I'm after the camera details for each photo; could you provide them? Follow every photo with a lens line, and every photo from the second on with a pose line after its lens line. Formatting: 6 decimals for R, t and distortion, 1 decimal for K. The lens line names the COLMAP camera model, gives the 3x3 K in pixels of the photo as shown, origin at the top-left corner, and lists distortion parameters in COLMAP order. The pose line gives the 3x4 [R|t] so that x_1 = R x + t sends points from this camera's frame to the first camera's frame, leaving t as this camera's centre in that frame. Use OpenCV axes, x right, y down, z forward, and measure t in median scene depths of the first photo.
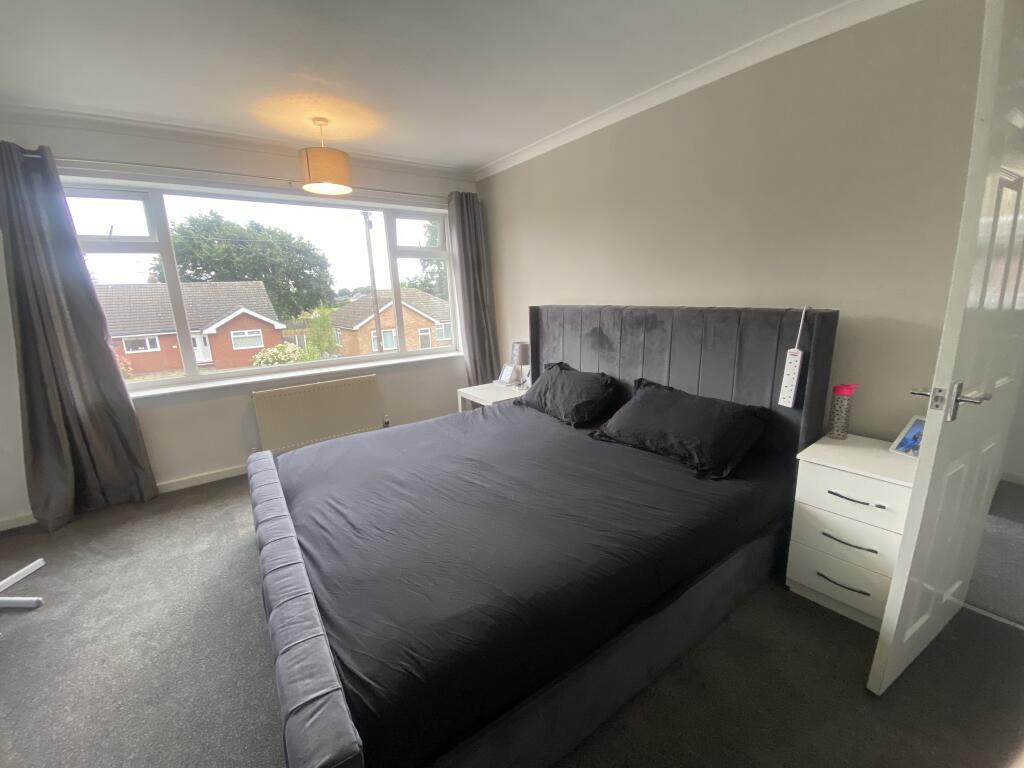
lens RADIAL K [[414.2, 0, 505.8], [0, 414.2, 383.0], [0, 0, 1]] dist [0.030603, -0.024019]
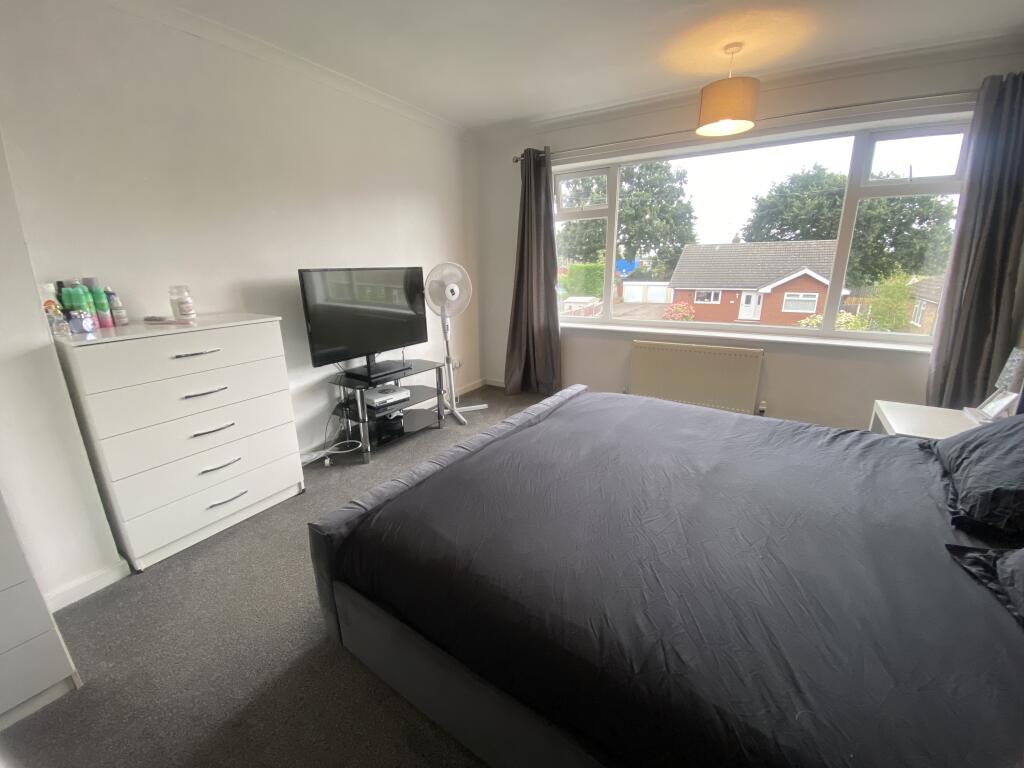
lens RADIAL K [[414.2, 0, 505.8], [0, 414.2, 383.0], [0, 0, 1]] dist [0.030603, -0.024019]
pose [[0.363245, 0.283415, -0.887541, 0.230279], [-0.202635, 0.953839, 0.221653, -0.035195], [0.909391, 0.099332, 0.403907, 0.184373]]
